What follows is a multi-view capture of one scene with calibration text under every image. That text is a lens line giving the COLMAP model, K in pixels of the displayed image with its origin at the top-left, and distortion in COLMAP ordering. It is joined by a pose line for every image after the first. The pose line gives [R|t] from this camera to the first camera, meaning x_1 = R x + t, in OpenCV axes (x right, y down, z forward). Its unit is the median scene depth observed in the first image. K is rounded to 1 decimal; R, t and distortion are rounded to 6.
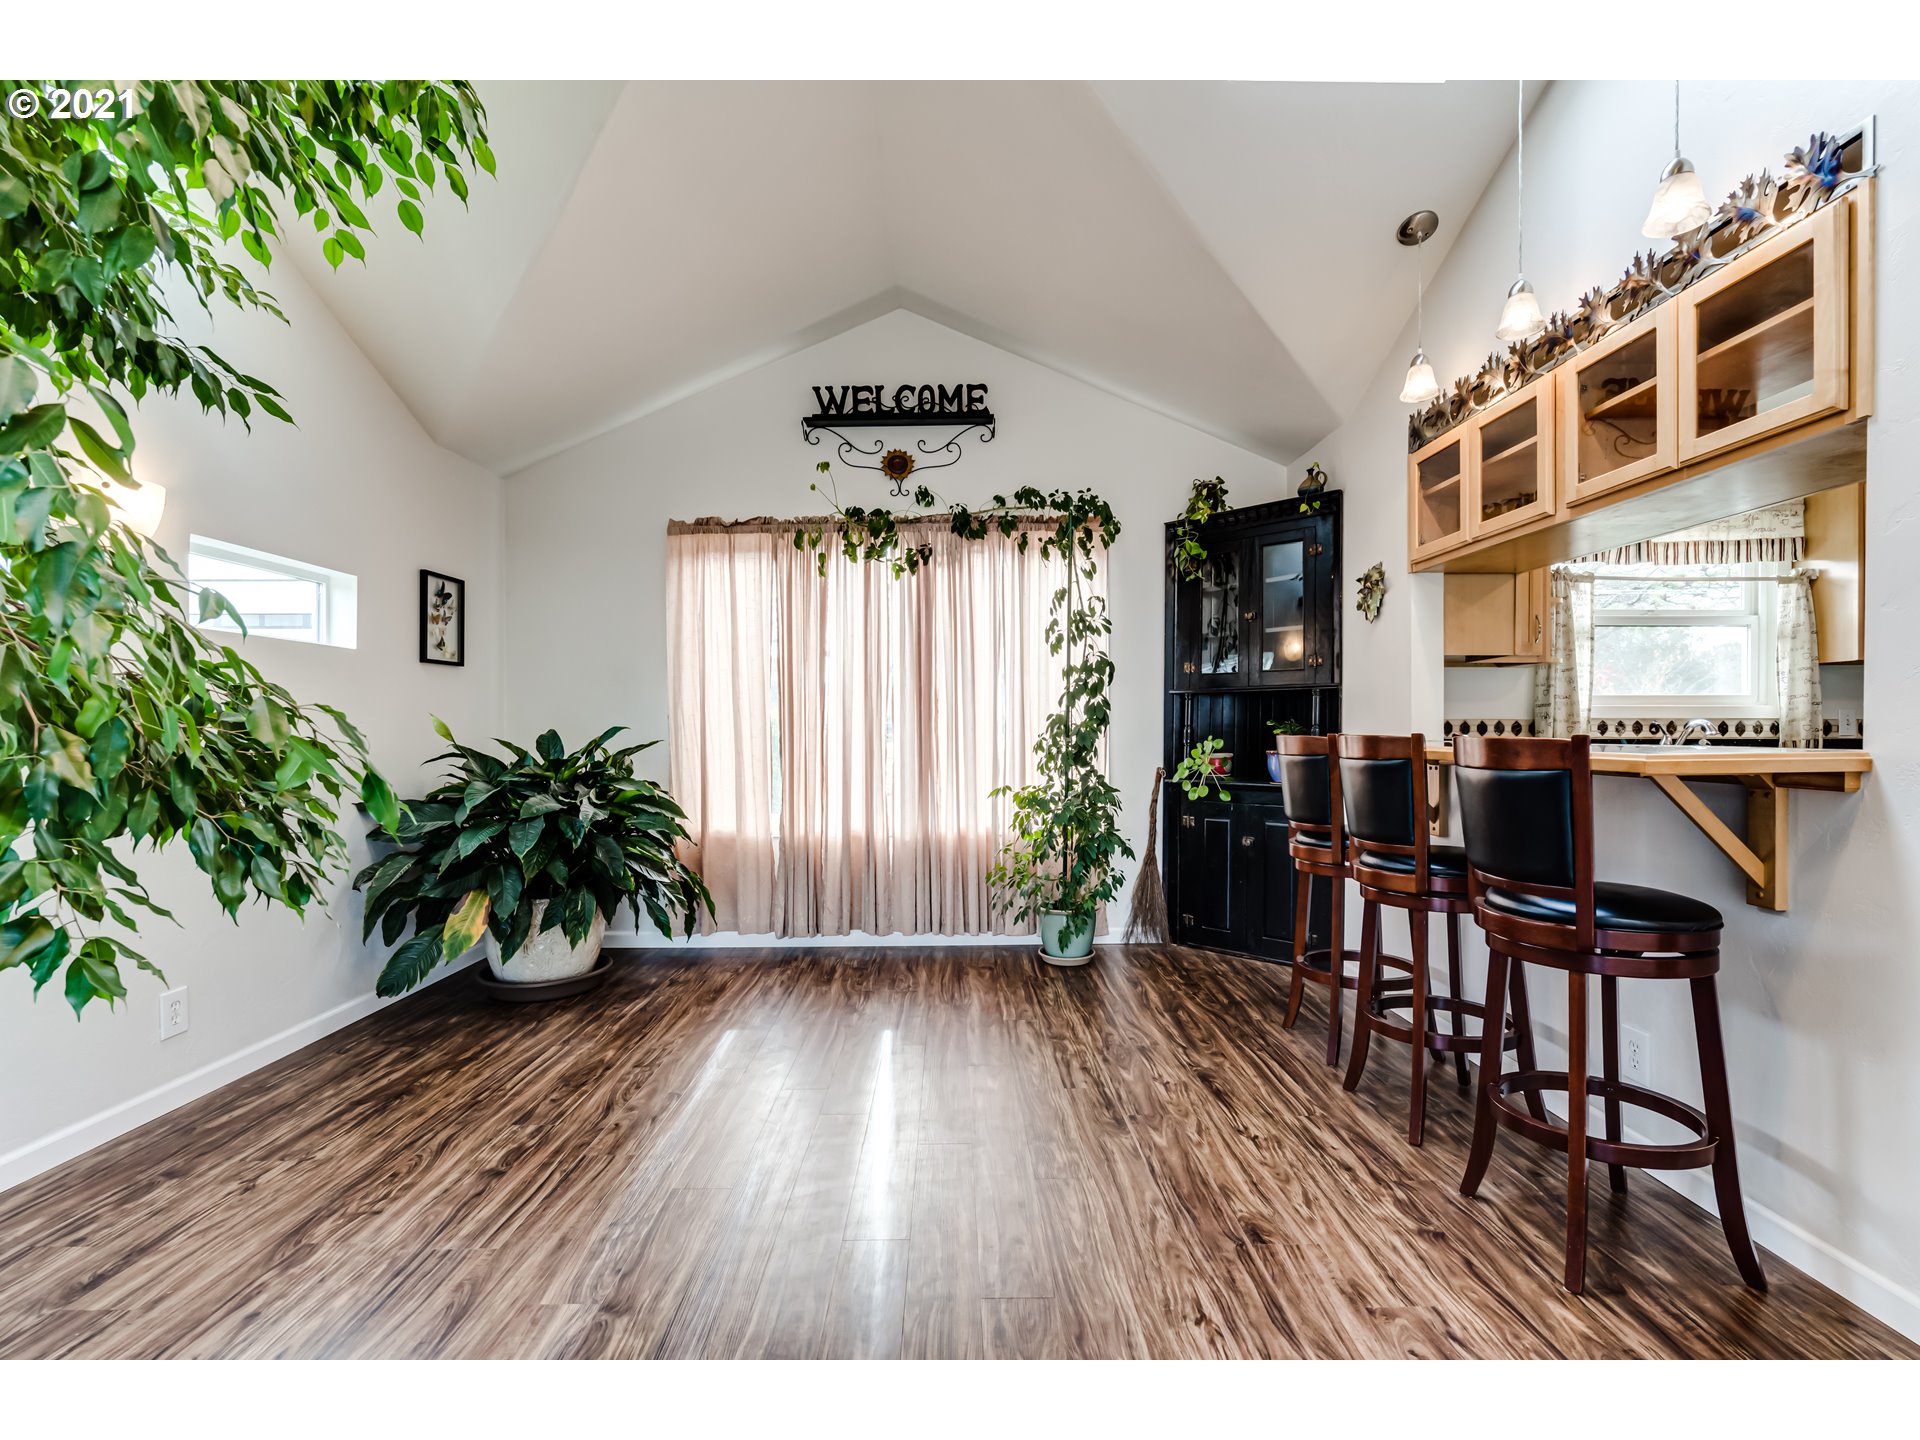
lens RADIAL K [[913.8, 0, 974.8], [0, 913.8, 729.9], [0, 0, 1]] dist [-0.003664, 0.002234]
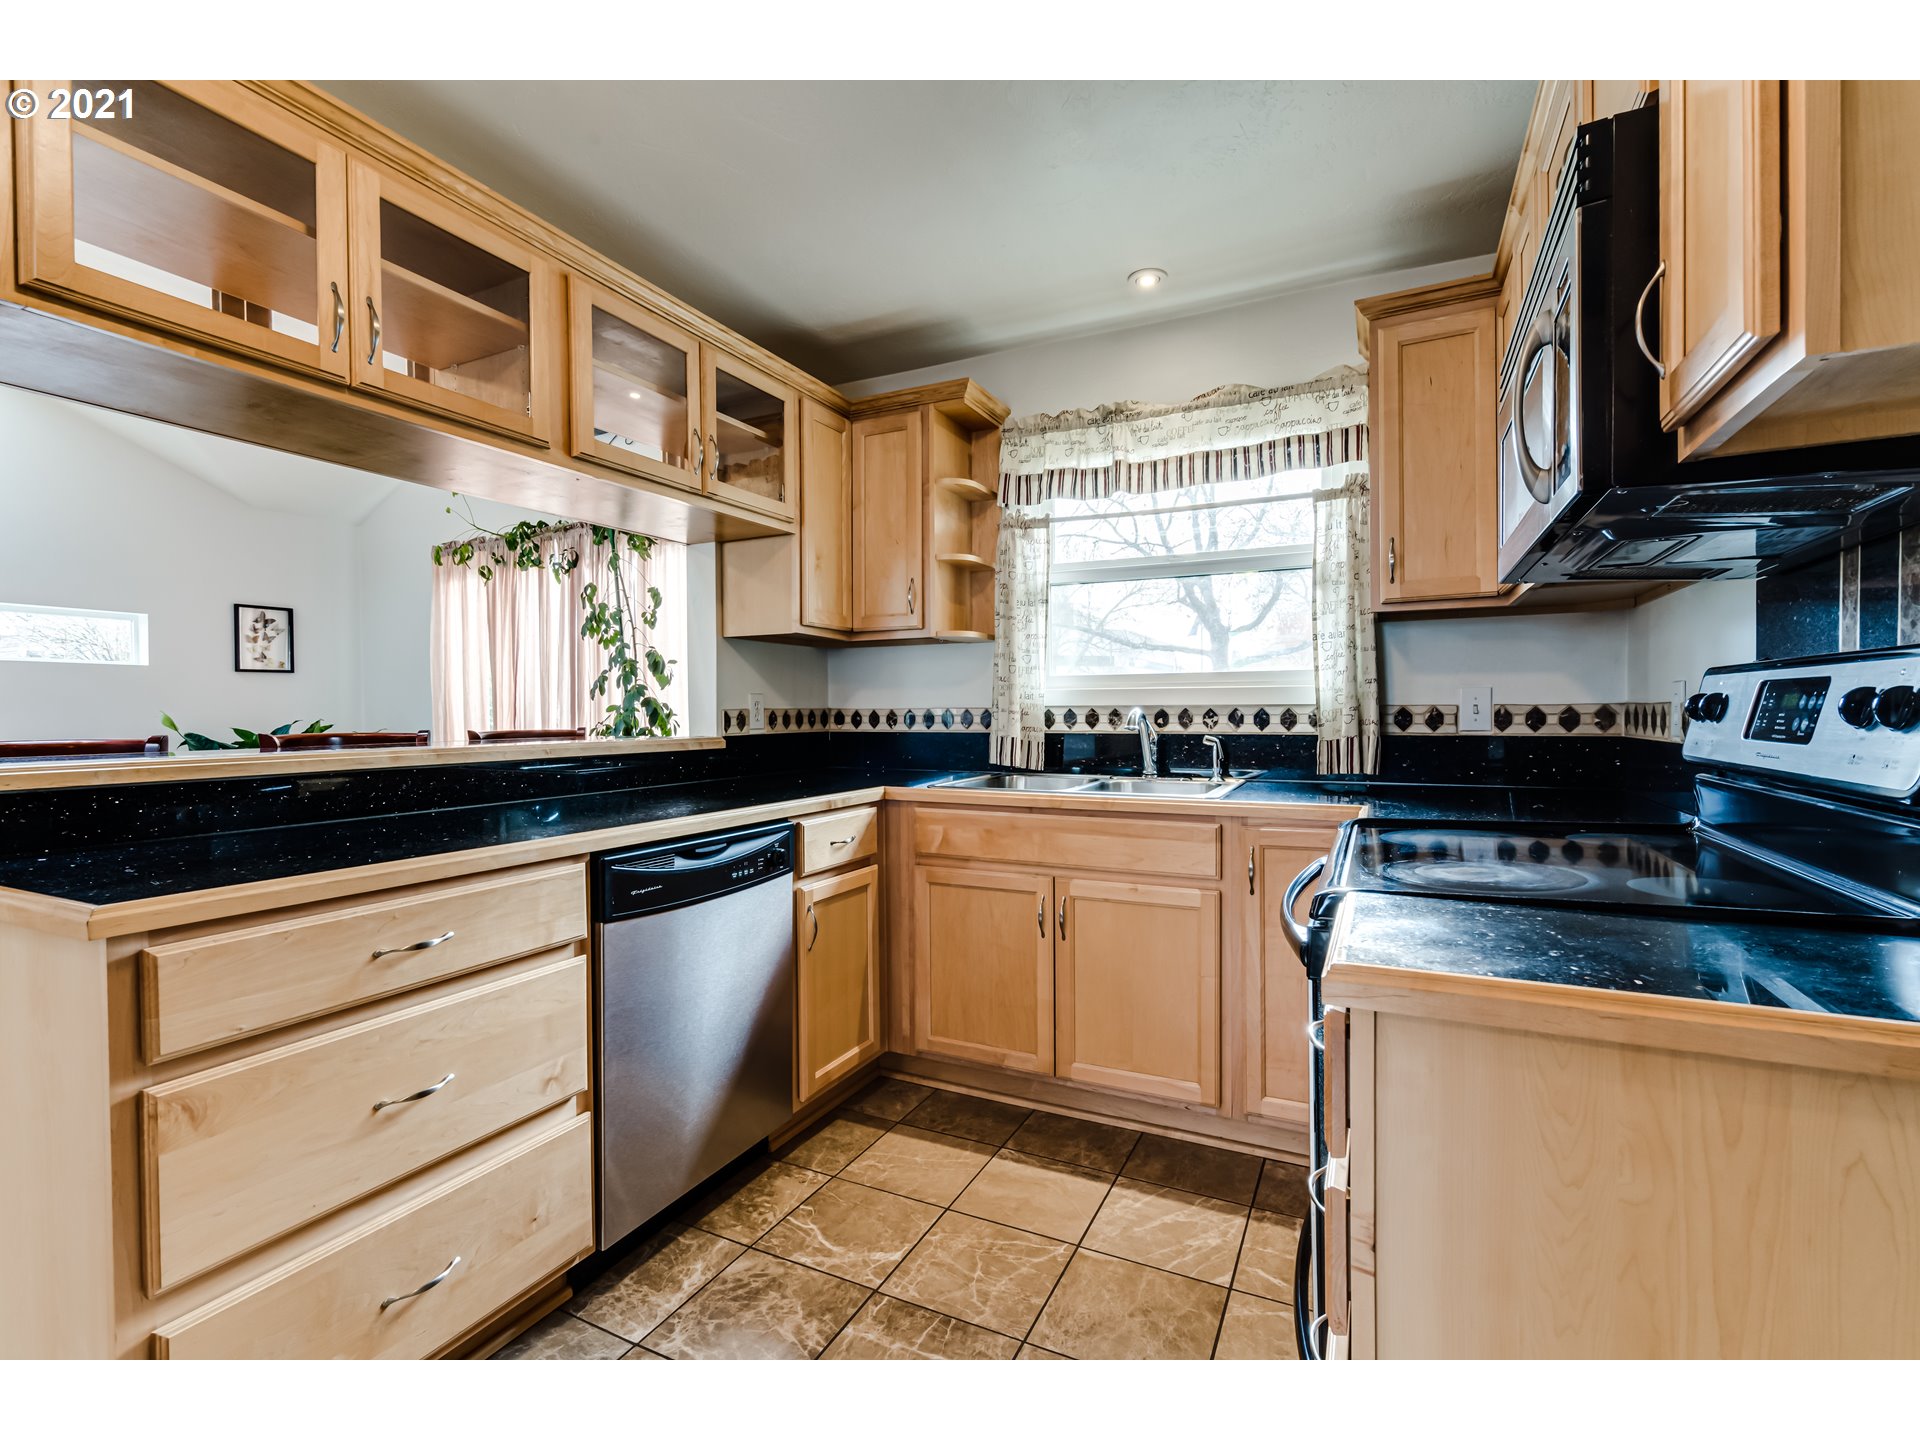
lens RADIAL K [[865.4, 0, 958.6], [0, 865.4, 725.5], [0, 0, 1]] dist [-0.003356, 0.000562]
pose [[0.894806, 0.002736, -0.446447, 0.941723], [0.002966, 0.999923, 0.012073, -0.005404], [0.446446, -0.012127, 0.894729, 0.323416]]
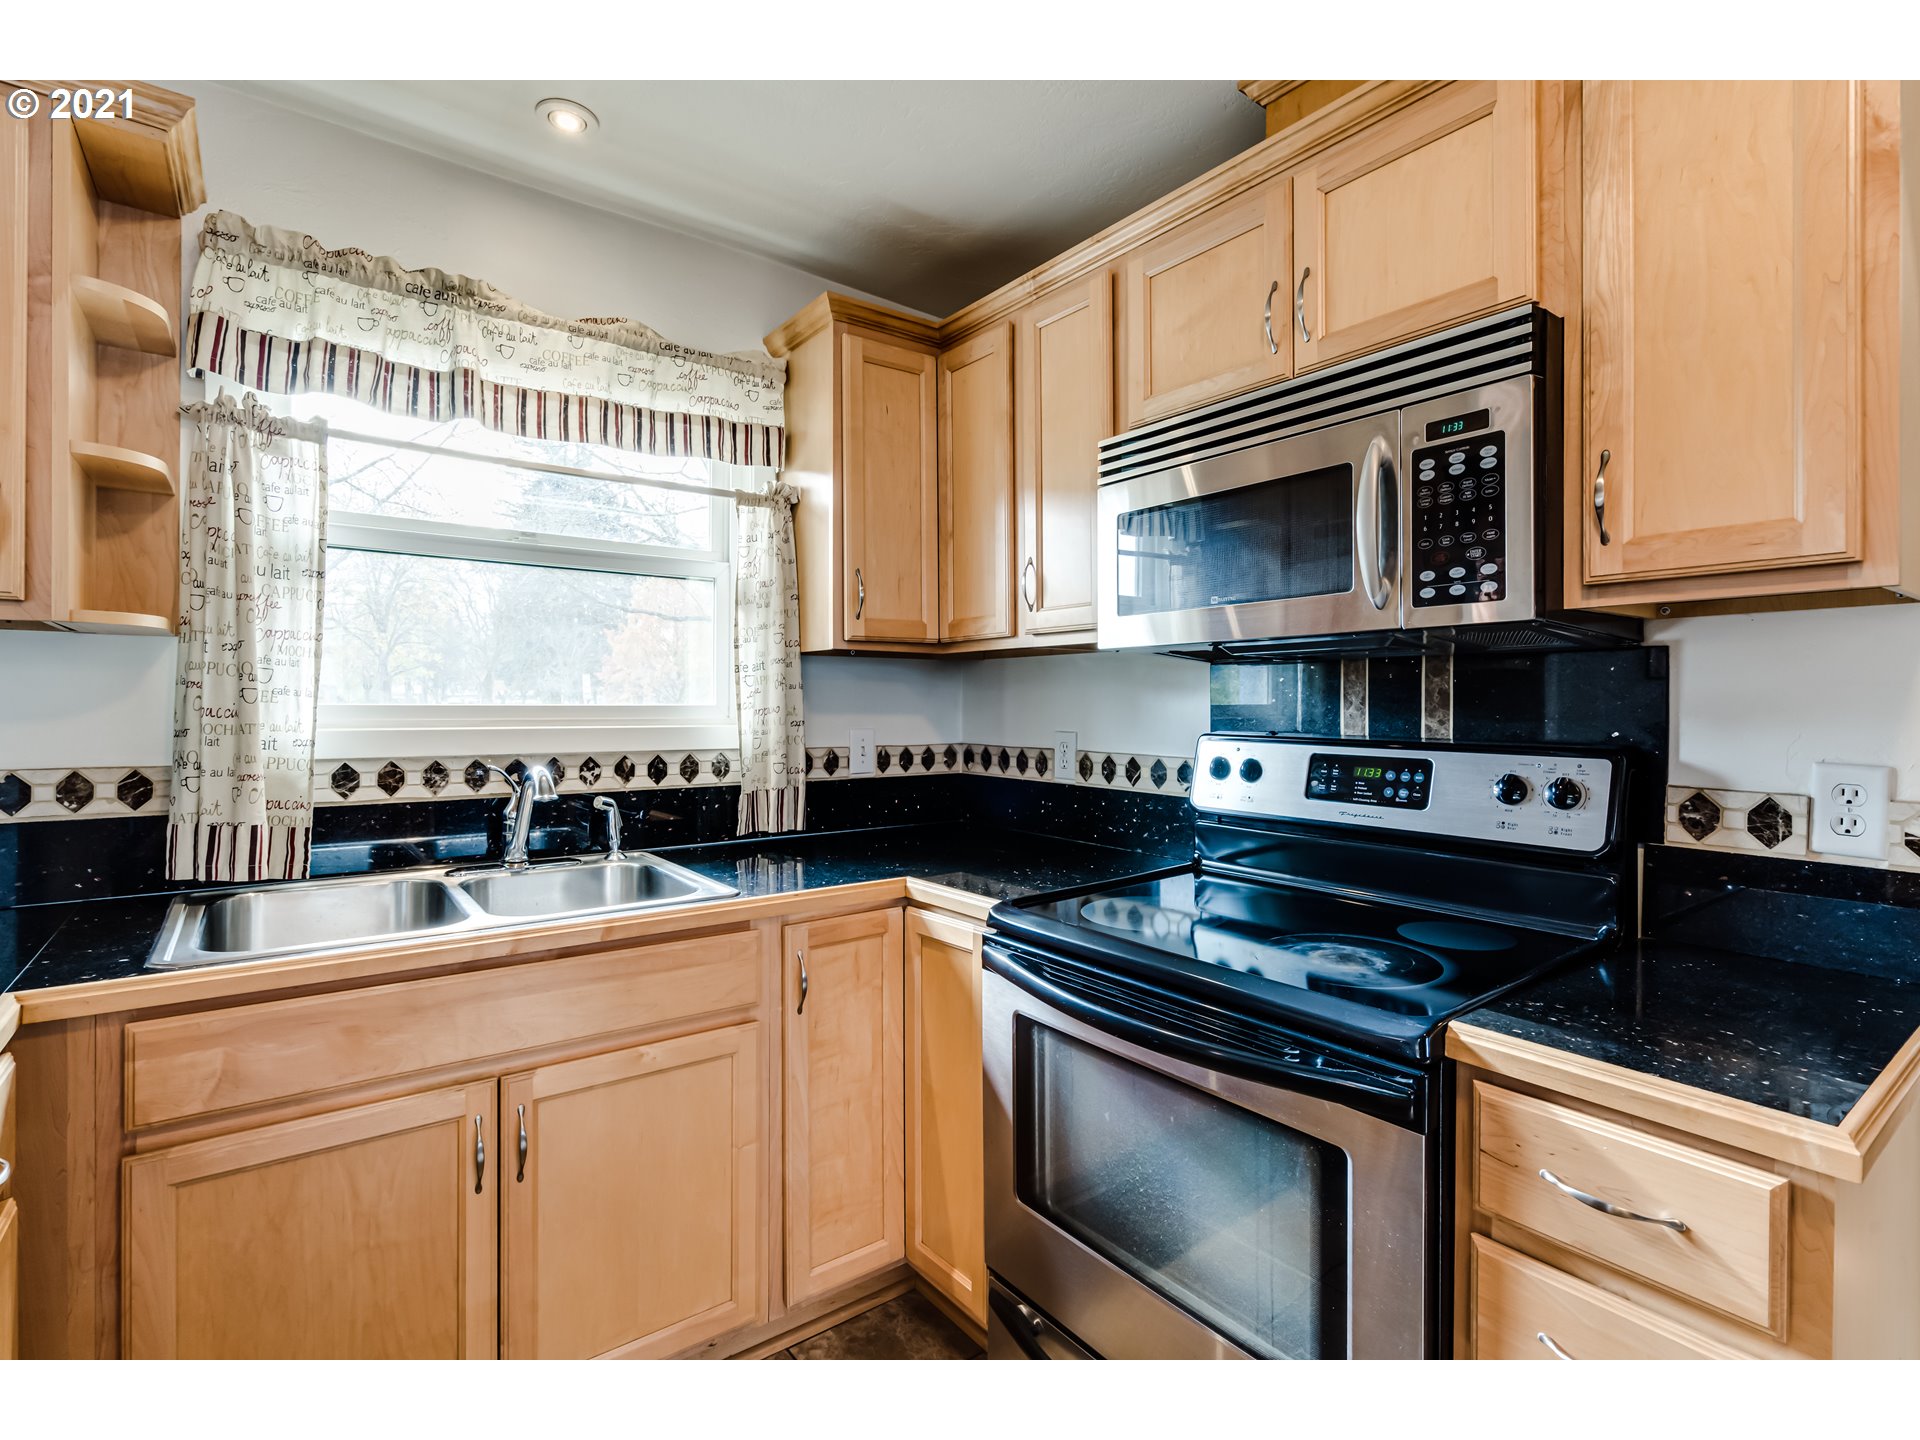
lens RADIAL K [[913.8, 0, 947.5], [0, 913.8, 705.4], [0, 0, 1]] dist [-0.003664, 0.002234]
pose [[0.807153, 0.002543, 0.590336, 0.667488], [-0.001304, 0.999996, -0.002525, -0.038777], [-0.590340, 0.001268, 0.807153, 0.490123]]
